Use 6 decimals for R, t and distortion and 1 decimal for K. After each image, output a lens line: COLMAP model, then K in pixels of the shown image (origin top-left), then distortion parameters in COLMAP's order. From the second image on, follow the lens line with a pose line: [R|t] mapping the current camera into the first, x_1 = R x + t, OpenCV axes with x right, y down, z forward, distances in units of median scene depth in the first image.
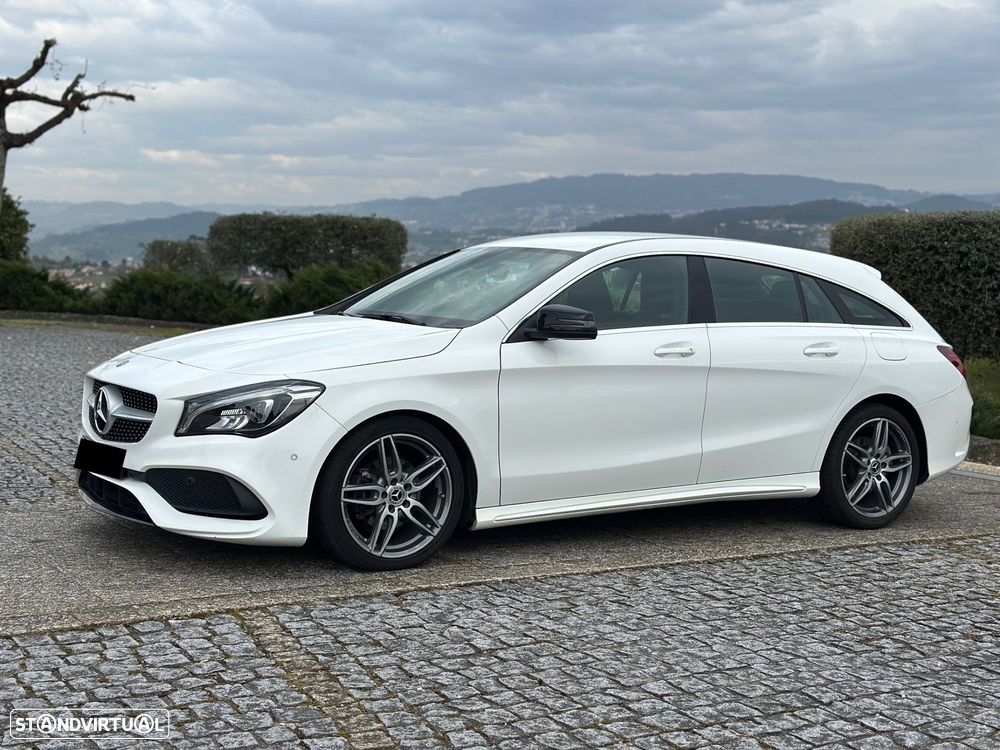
lens RADIAL K [[1396.7, 0, 499.5], [0, 1396.7, 372.9], [0, 0, 1]] dist [0.123231, 0.000000]
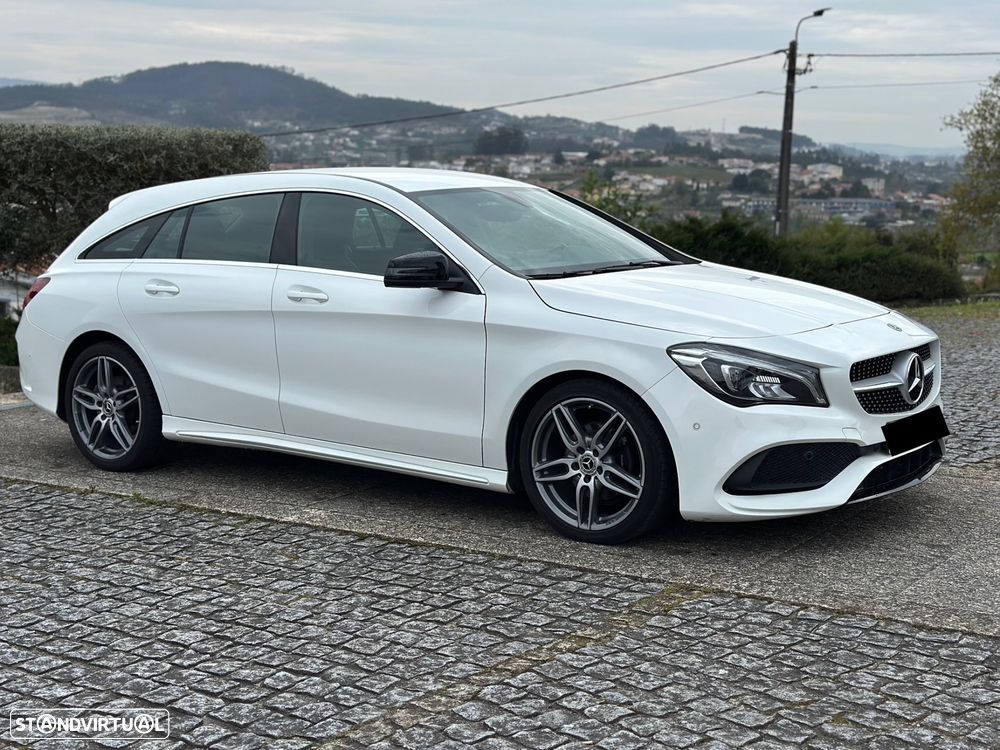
lens RADIAL K [[1396.7, 0, 493.7], [0, 1396.7, 381.7], [0, 0, 1]] dist [0.123231, 0.000000]
pose [[0.373644, 0.067512, -0.925112, 1.028688], [-0.033608, 0.997678, 0.059233, -0.017066], [0.926963, 0.008959, 0.375046, 0.743120]]
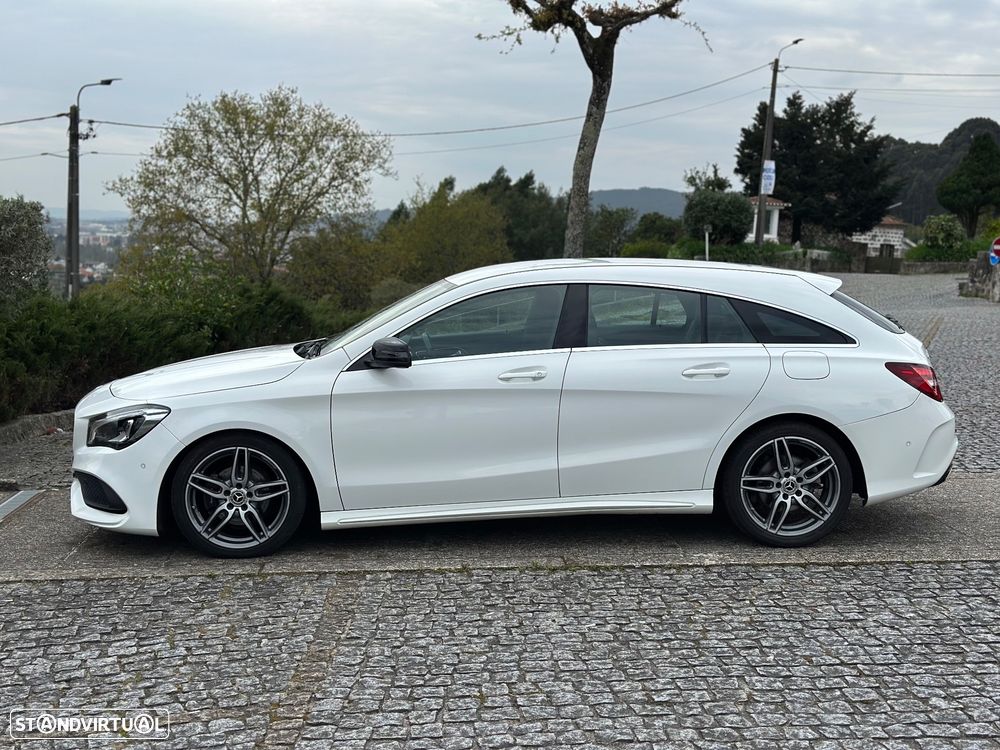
lens RADIAL K [[1396.7, 0, 494.1], [0, 1396.7, 389.9], [0, 0, 1]] dist [0.123231, 0.000000]
pose [[0.871789, -0.000378, -0.489881, 0.573087], [0.010452, 0.999786, 0.017829, -0.021168], [0.489770, -0.020663, 0.871607, 0.034075]]
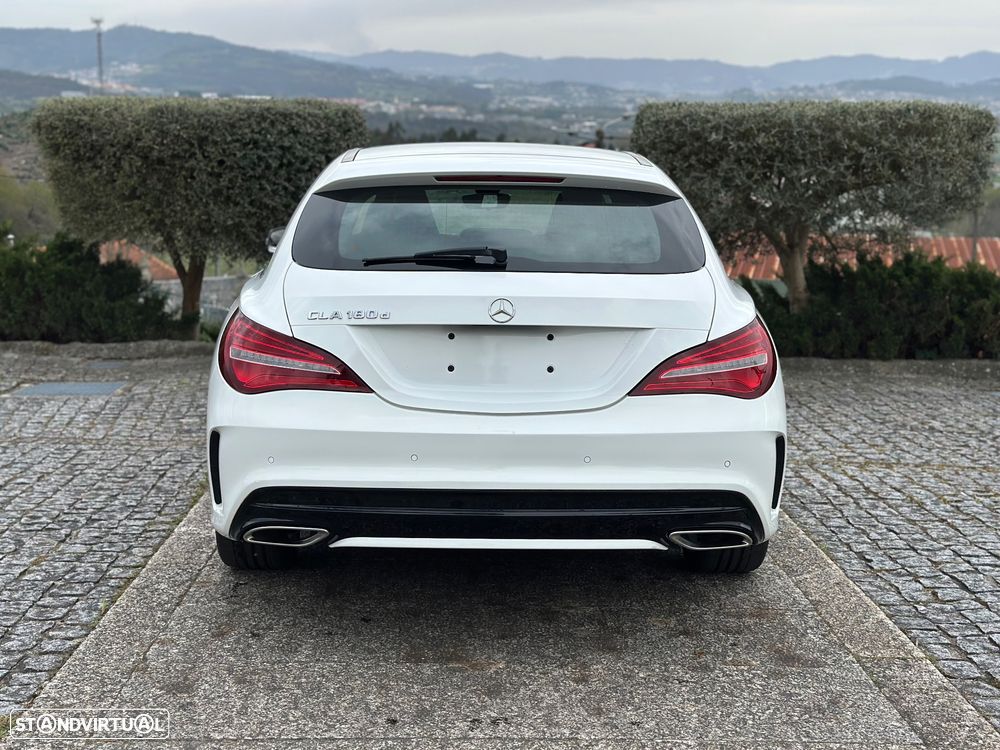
lens RADIAL K [[1396.7, 0, 495.4], [0, 1396.7, 366.6], [0, 0, 1]] dist [0.123231, 0.000000]
pose [[0.524364, -0.143853, 0.839255, -0.583574], [0.063982, 0.989496, 0.129630, -0.080743], [-0.849087, -0.014276, 0.528061, 0.606338]]
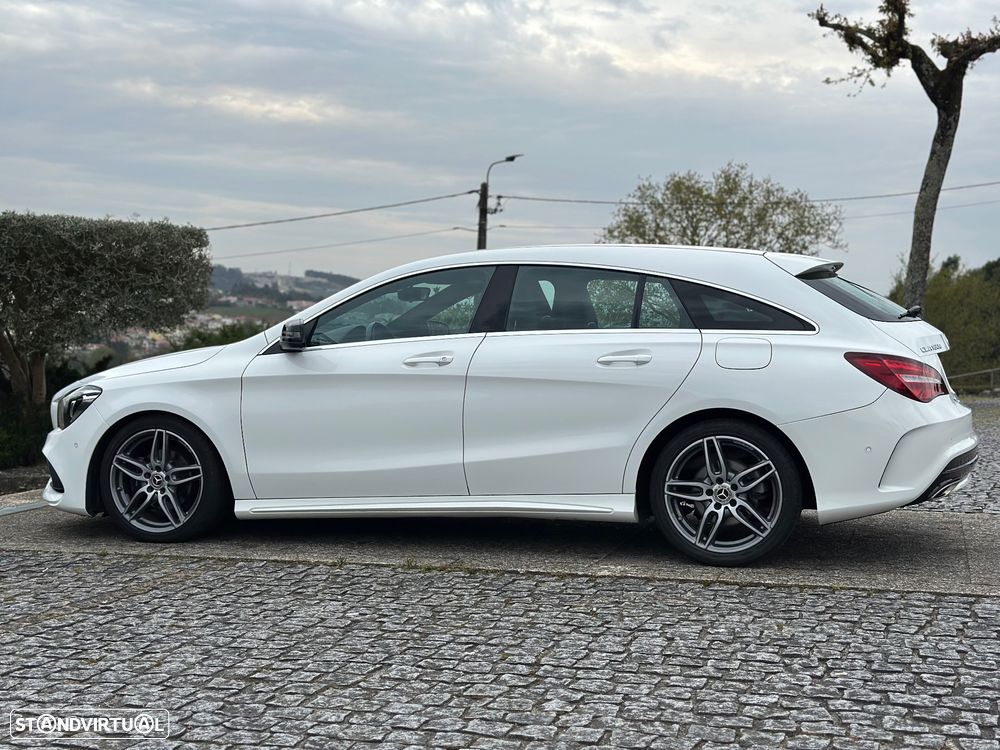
lens RADIAL K [[1396.7, 0, 502.0], [0, 1396.7, 380.0], [0, 0, 1]] dist [0.123231, 0.000000]
pose [[0.642539, -0.024942, -0.765847, 0.835276], [-0.021550, 0.998487, -0.050599, 0.043863], [0.765950, 0.049015, 0.641029, 0.352109]]
